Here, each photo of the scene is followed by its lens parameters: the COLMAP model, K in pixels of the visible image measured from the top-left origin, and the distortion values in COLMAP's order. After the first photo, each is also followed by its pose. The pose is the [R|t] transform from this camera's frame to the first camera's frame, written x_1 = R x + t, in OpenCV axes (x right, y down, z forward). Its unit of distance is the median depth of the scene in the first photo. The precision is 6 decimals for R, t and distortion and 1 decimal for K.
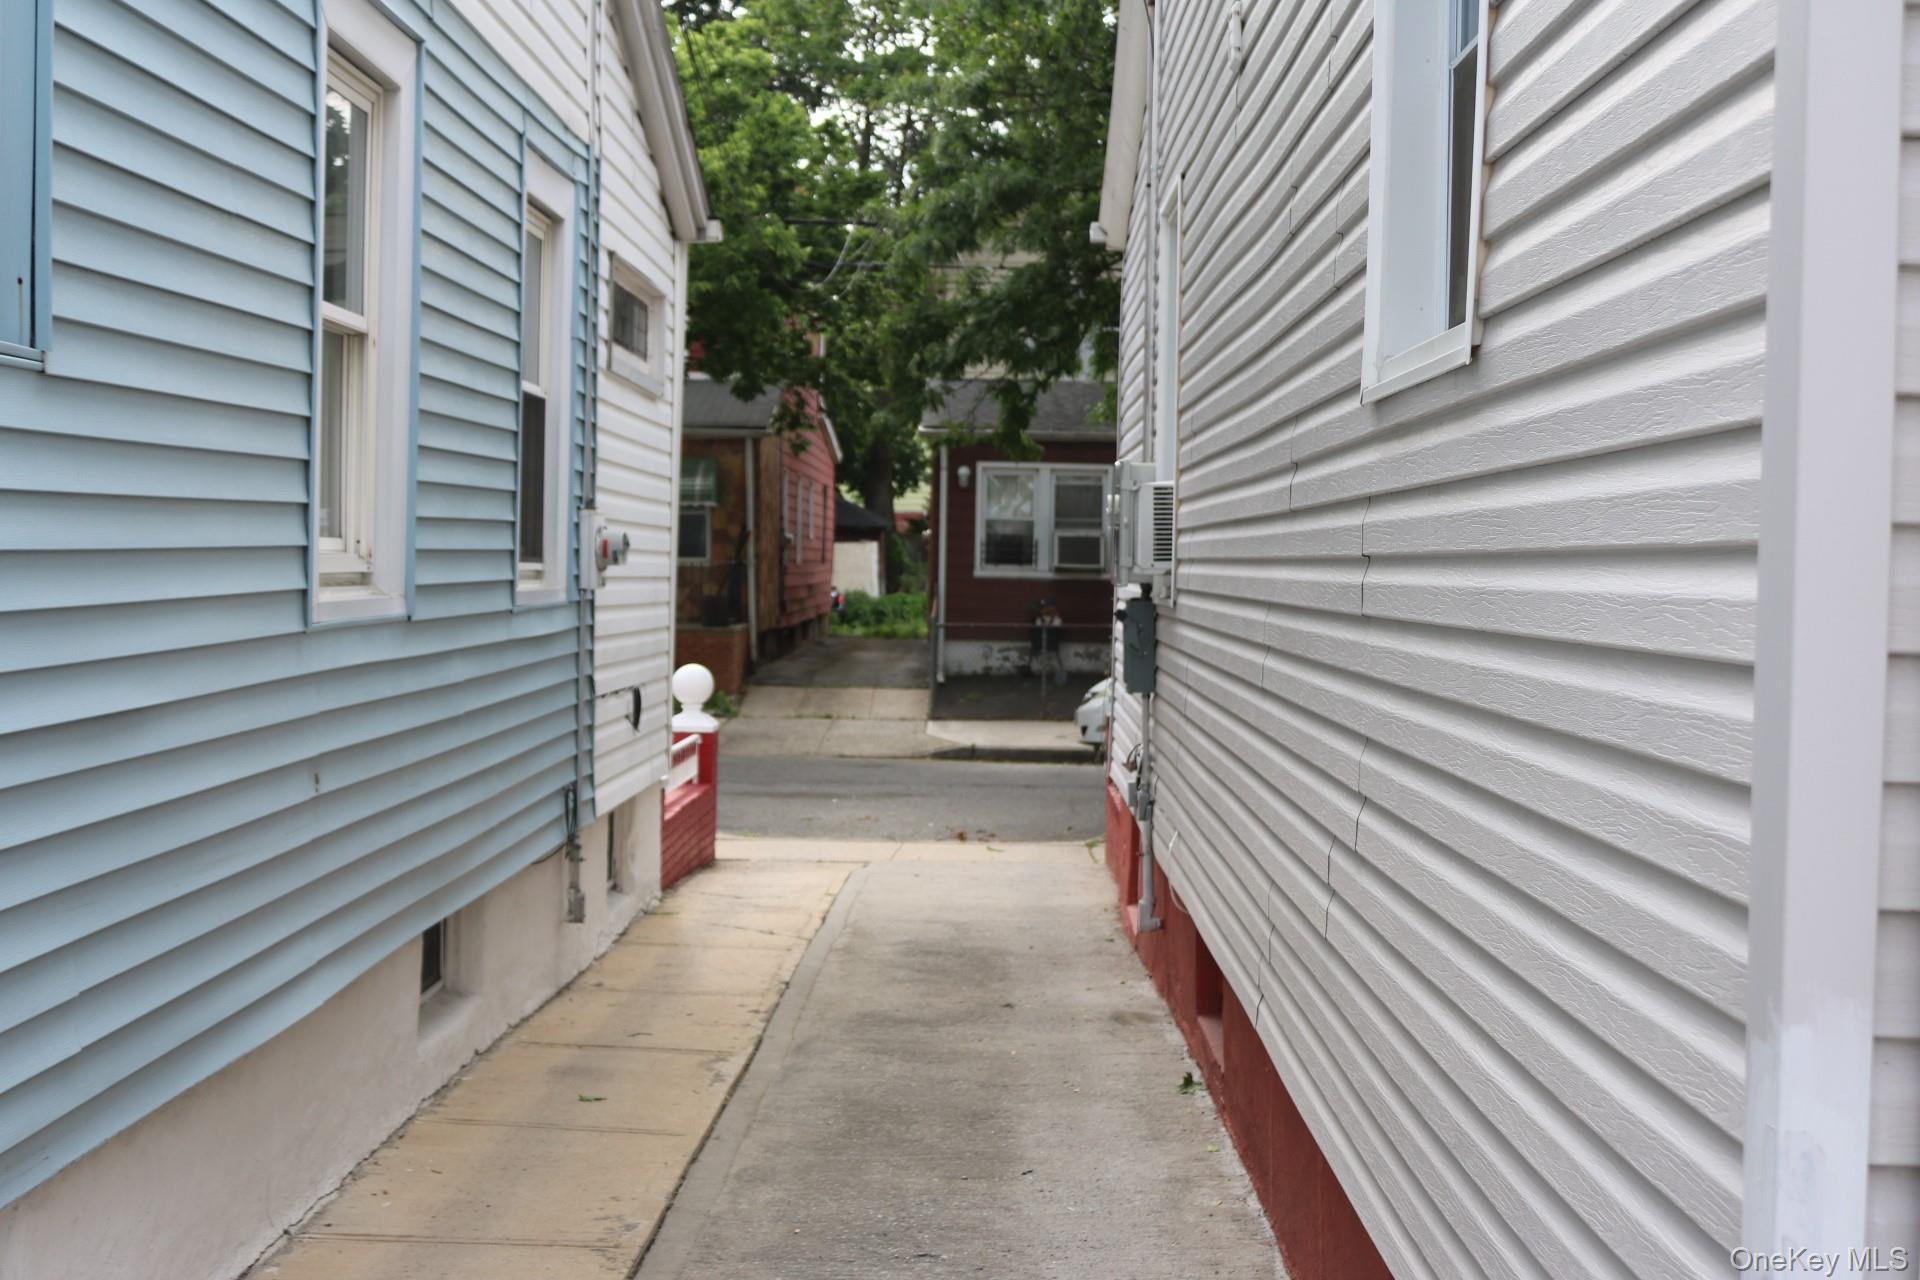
lens RADIAL K [[2494.2, 0, 960.0], [0, 2494.2, 640.0], [0, 0, 1]] dist [0.006287, 0.005692]
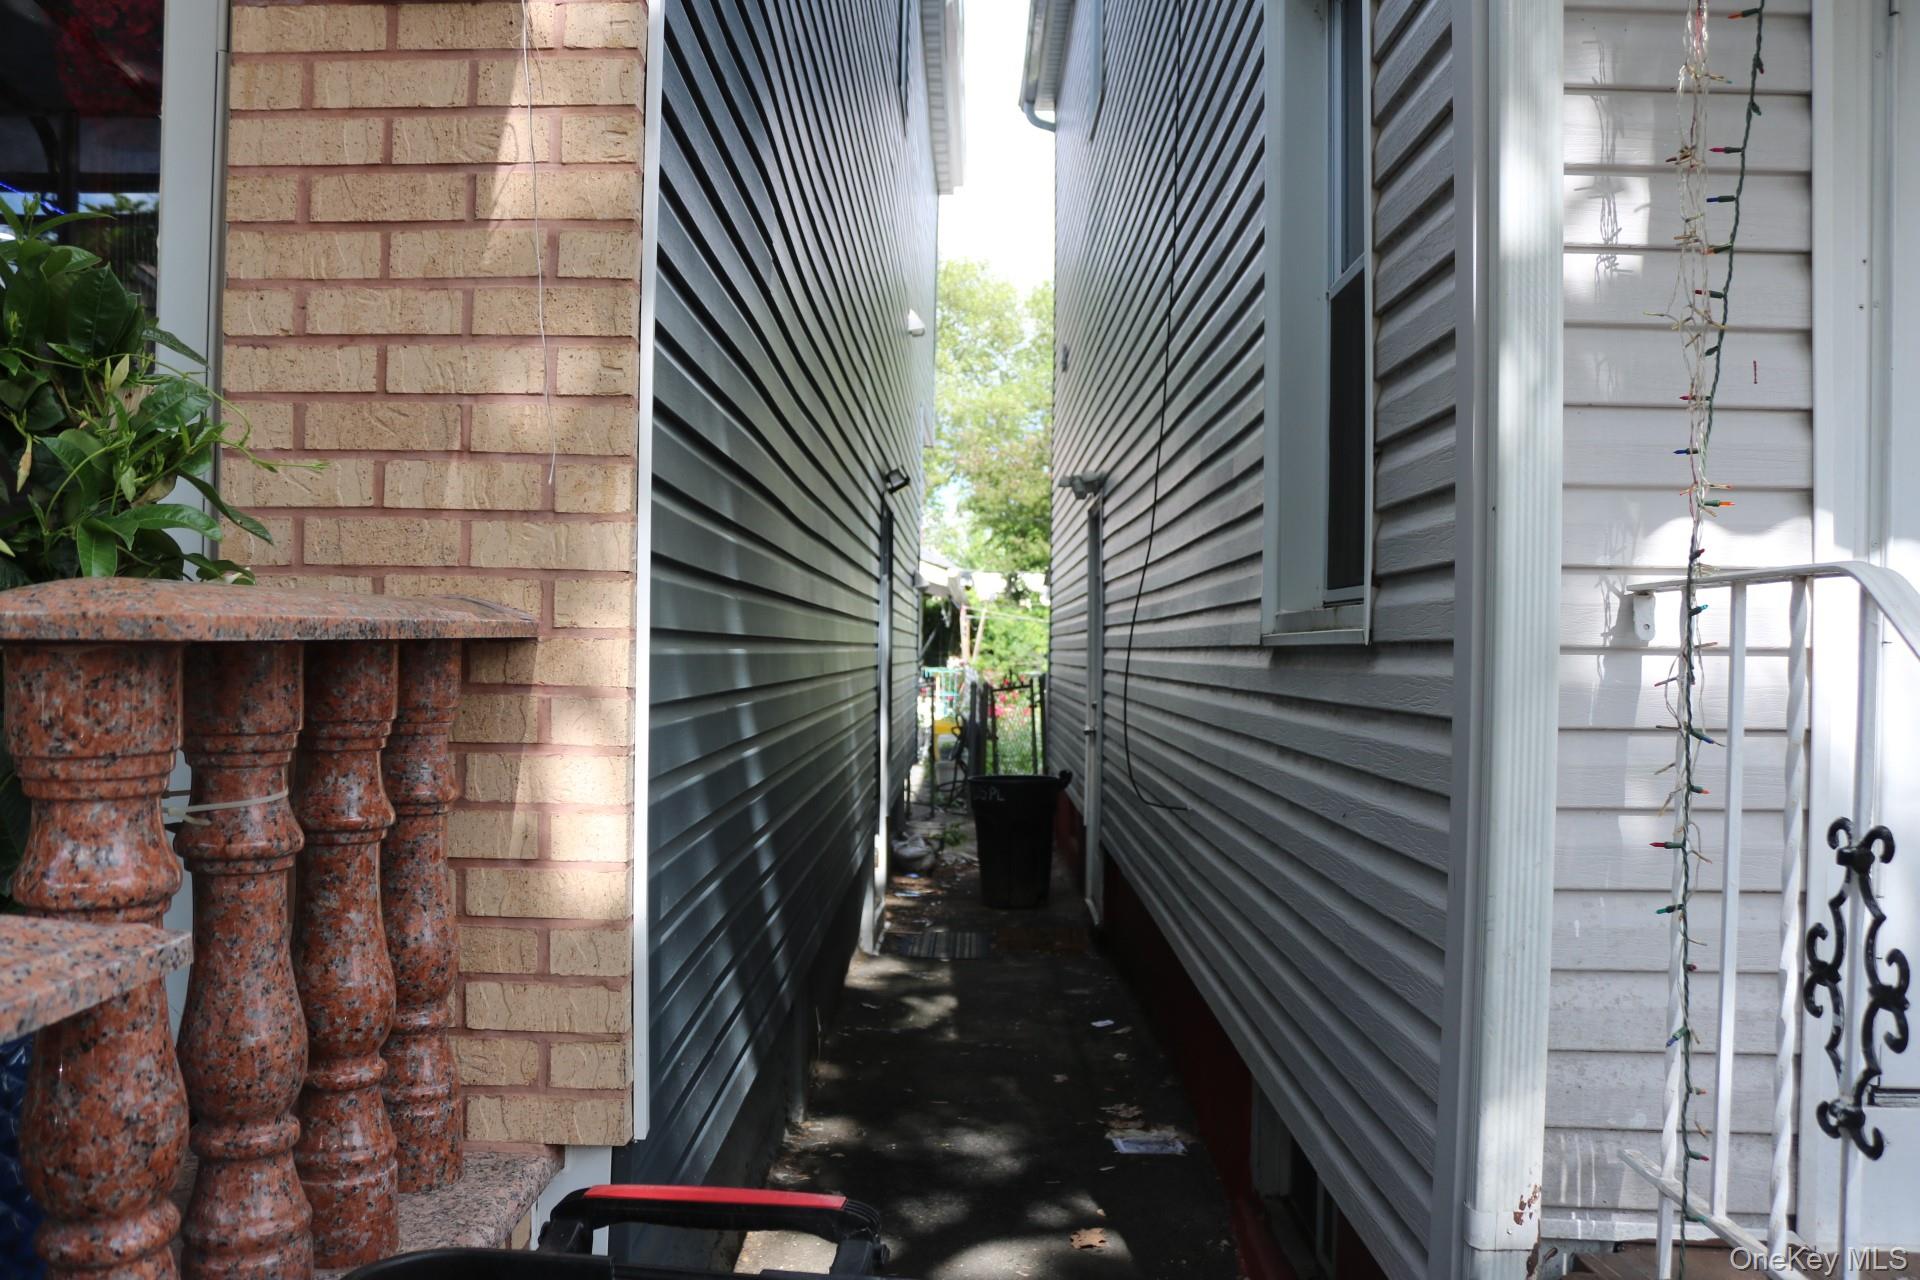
lens RADIAL K [[1606.3, 0, 960.0], [0, 1606.3, 640.0], [0, 0, 1]] dist [-0.002300, -0.001096]
pose [[0.999935, 0.004436, 0.010476, 0.002700], [-0.004041, 0.999290, -0.037470, -0.008193], [-0.010635, 0.037425, 0.999243, 0.265568]]
